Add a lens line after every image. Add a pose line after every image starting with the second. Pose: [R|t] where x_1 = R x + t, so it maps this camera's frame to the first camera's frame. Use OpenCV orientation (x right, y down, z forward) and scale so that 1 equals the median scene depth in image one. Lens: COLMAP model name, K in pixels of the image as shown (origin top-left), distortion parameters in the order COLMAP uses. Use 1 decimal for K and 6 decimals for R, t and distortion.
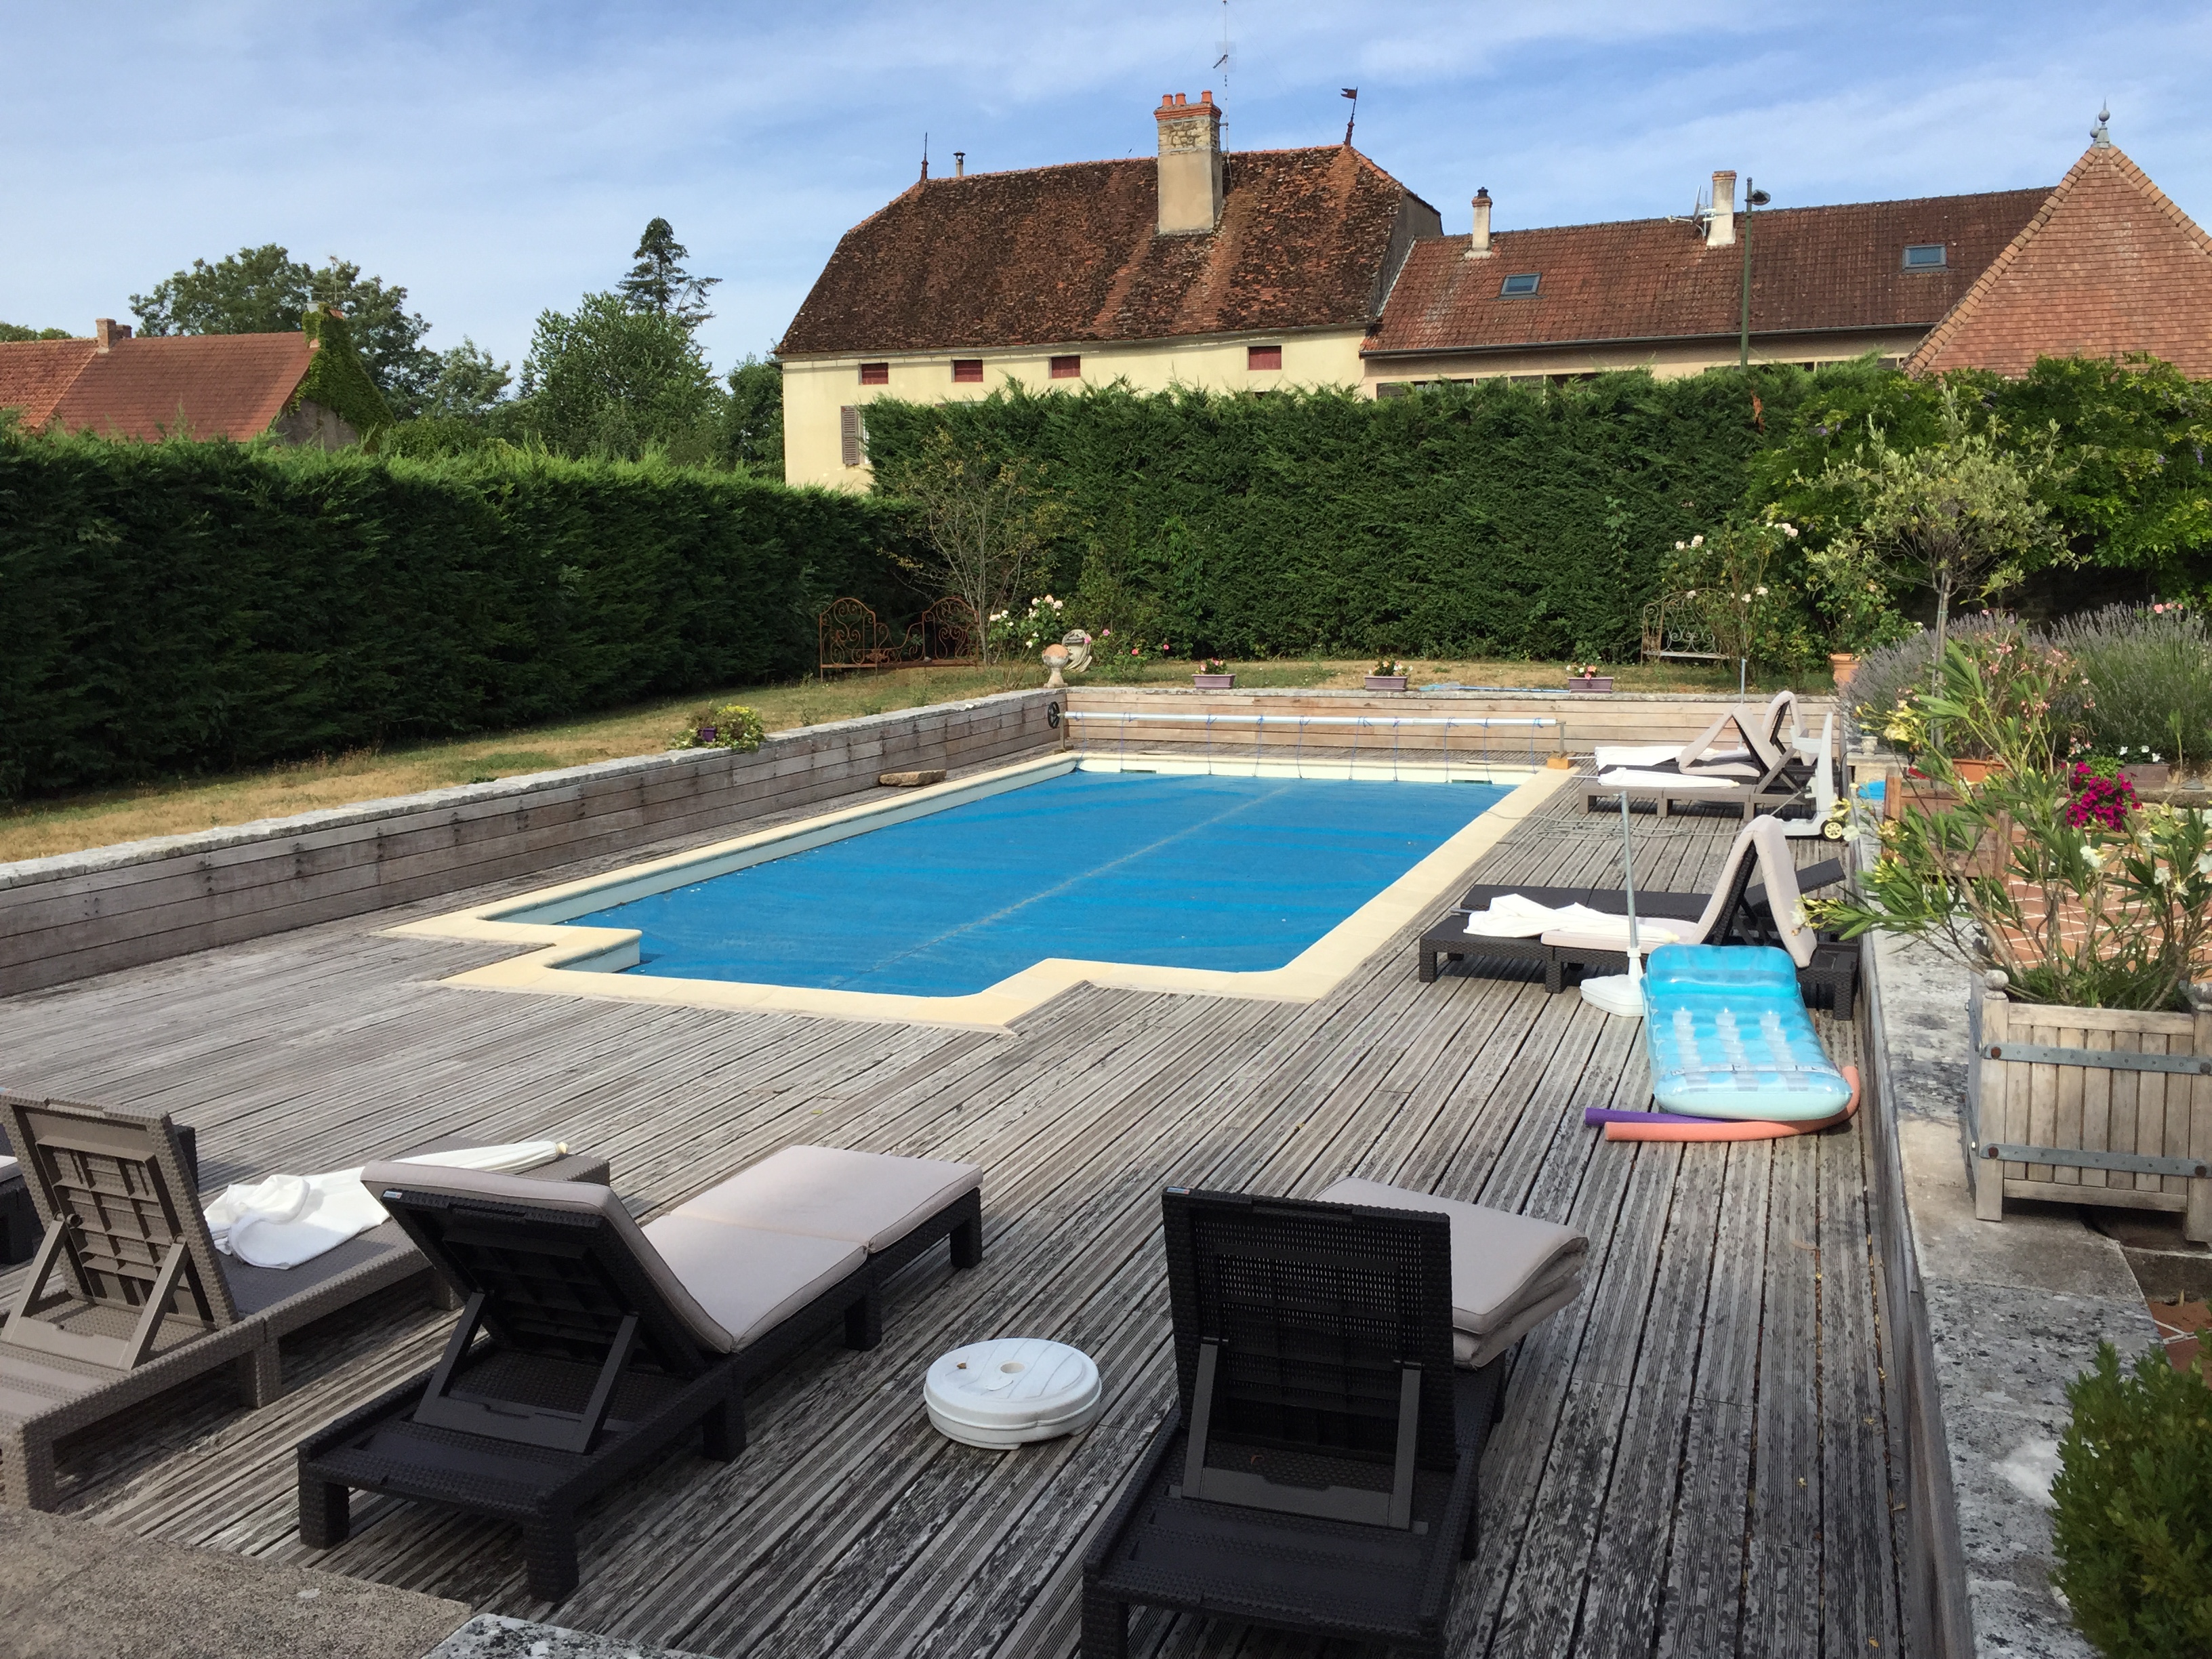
lens RADIAL K [[1889.4, 0, 1100.9], [0, 1889.4, 817.0], [0, 0, 1]] dist [0.097803, -0.139516]
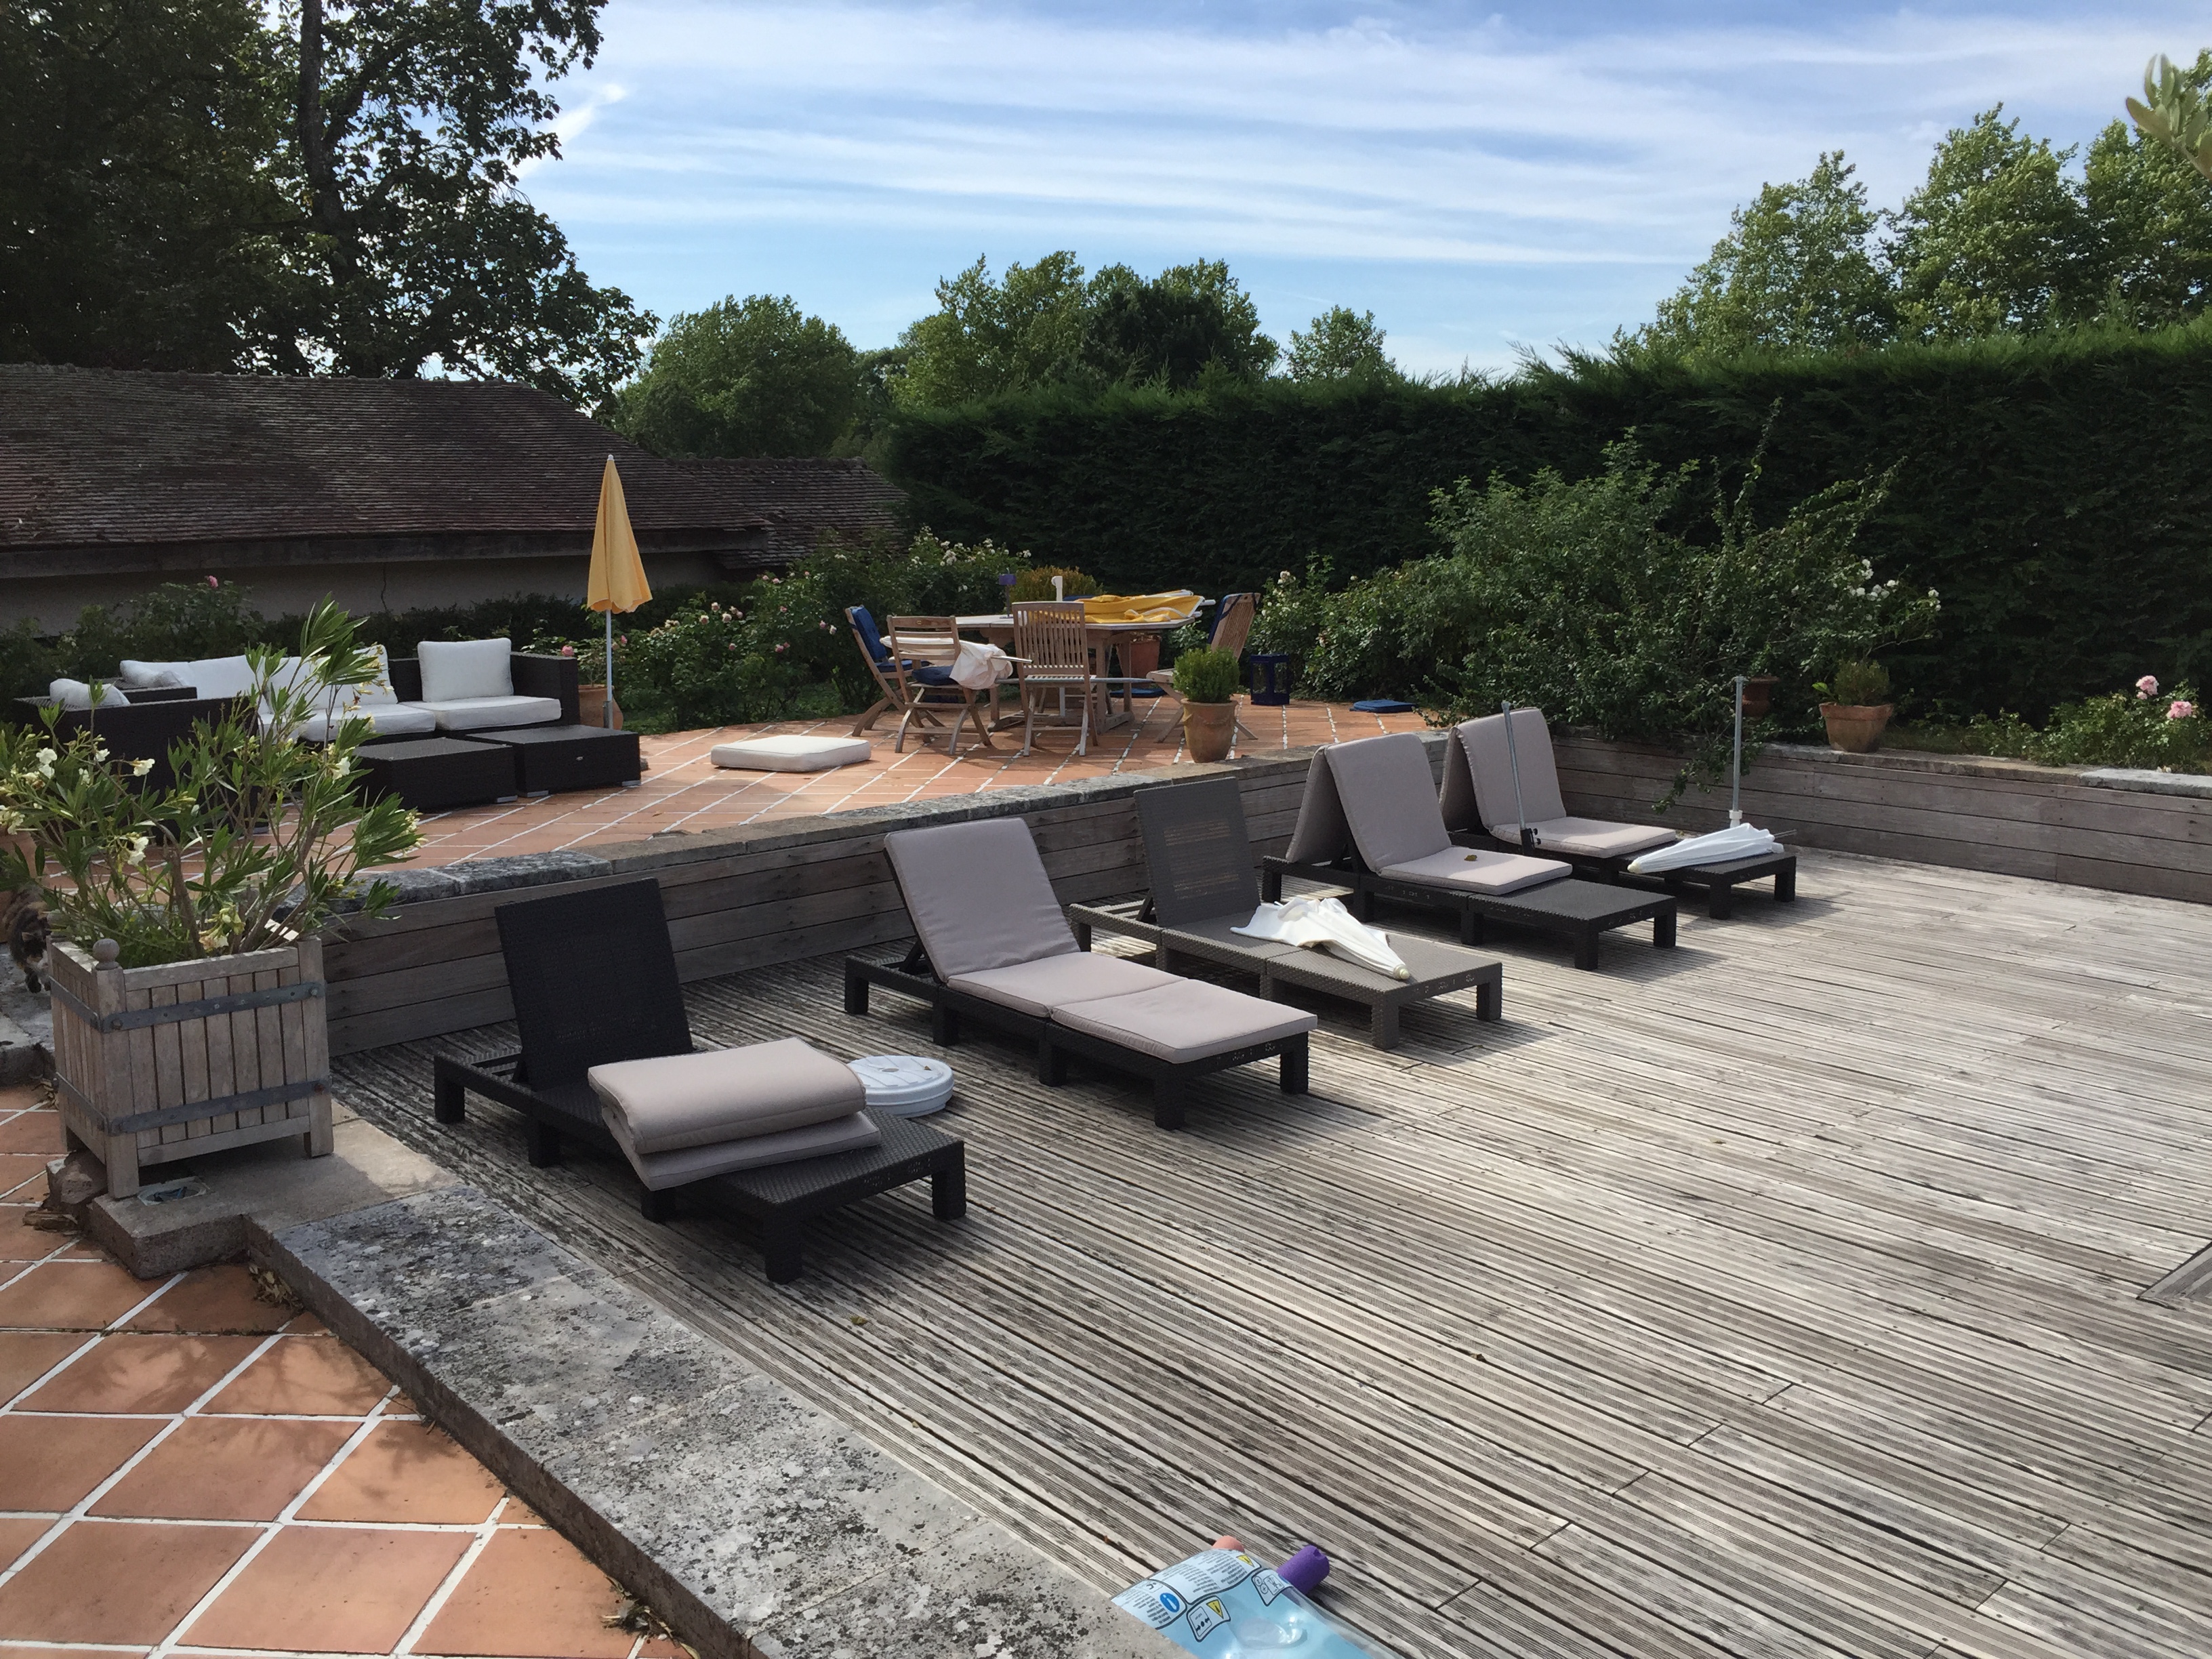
lens RADIAL K [[1889.4, 0, 1100.9], [0, 1889.4, 817.0], [0, 0, 1]] dist [0.097803, -0.139516]
pose [[-0.478857, 0.161922, -0.862831, 0.742807], [-0.099565, 0.966485, 0.236631, -0.167480], [0.872229, 0.199221, -0.446686, 1.209084]]
